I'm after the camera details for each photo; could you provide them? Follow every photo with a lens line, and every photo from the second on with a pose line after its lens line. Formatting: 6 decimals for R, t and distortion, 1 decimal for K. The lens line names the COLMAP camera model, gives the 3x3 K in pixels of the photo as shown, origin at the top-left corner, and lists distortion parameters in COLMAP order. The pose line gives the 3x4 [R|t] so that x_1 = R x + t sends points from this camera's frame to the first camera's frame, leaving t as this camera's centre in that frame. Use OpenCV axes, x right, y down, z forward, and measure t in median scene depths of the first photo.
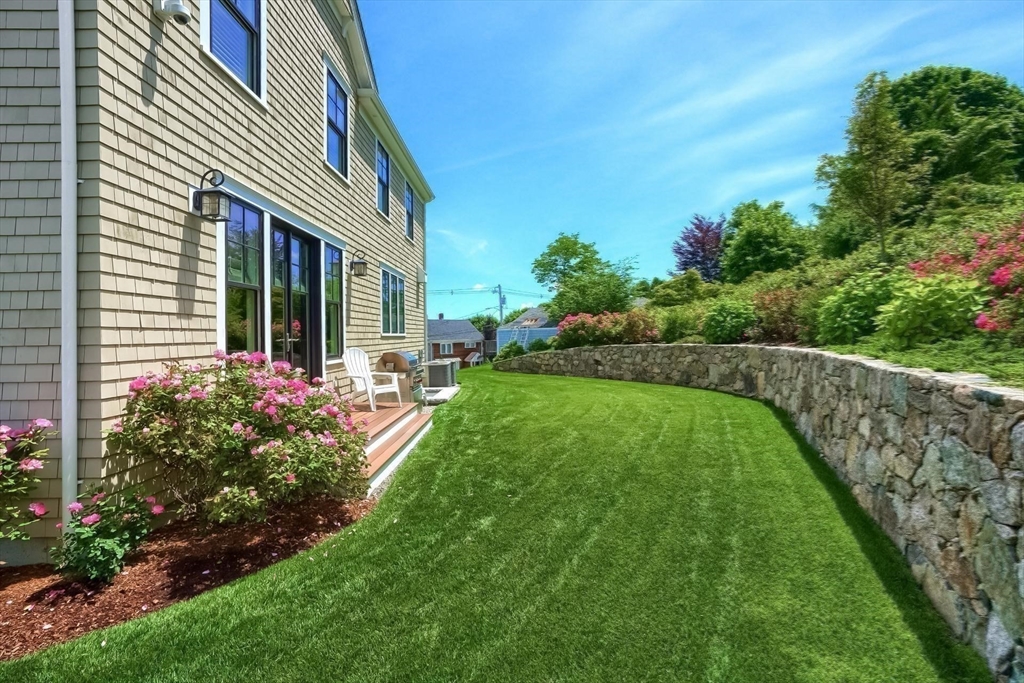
lens RADIAL K [[465.3, 0, 513.1], [0, 465.3, 339.2], [0, 0, 1]] dist [-0.001675, 0.000733]
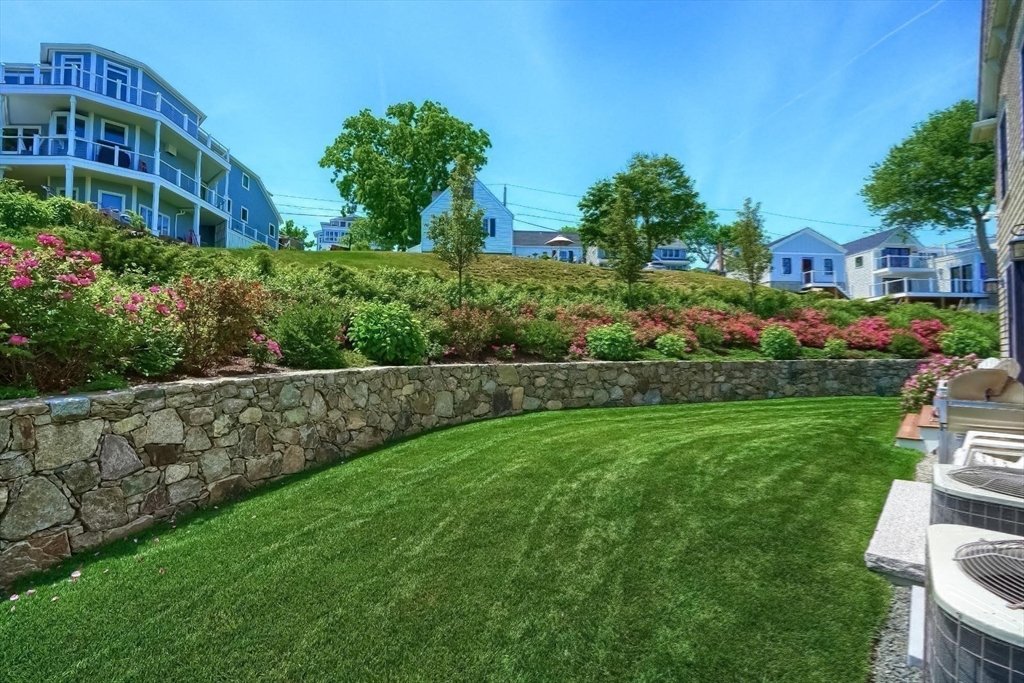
lens RADIAL K [[465.3, 0, 513.5], [0, 465.3, 346.8], [0, 0, 1]] dist [-0.001675, 0.000733]
pose [[-0.690858, 0.020621, 0.722696, -0.147436], [0.009990, 0.999770, -0.018977, -0.001174], [-0.722922, -0.005891, -0.690905, 1.186674]]
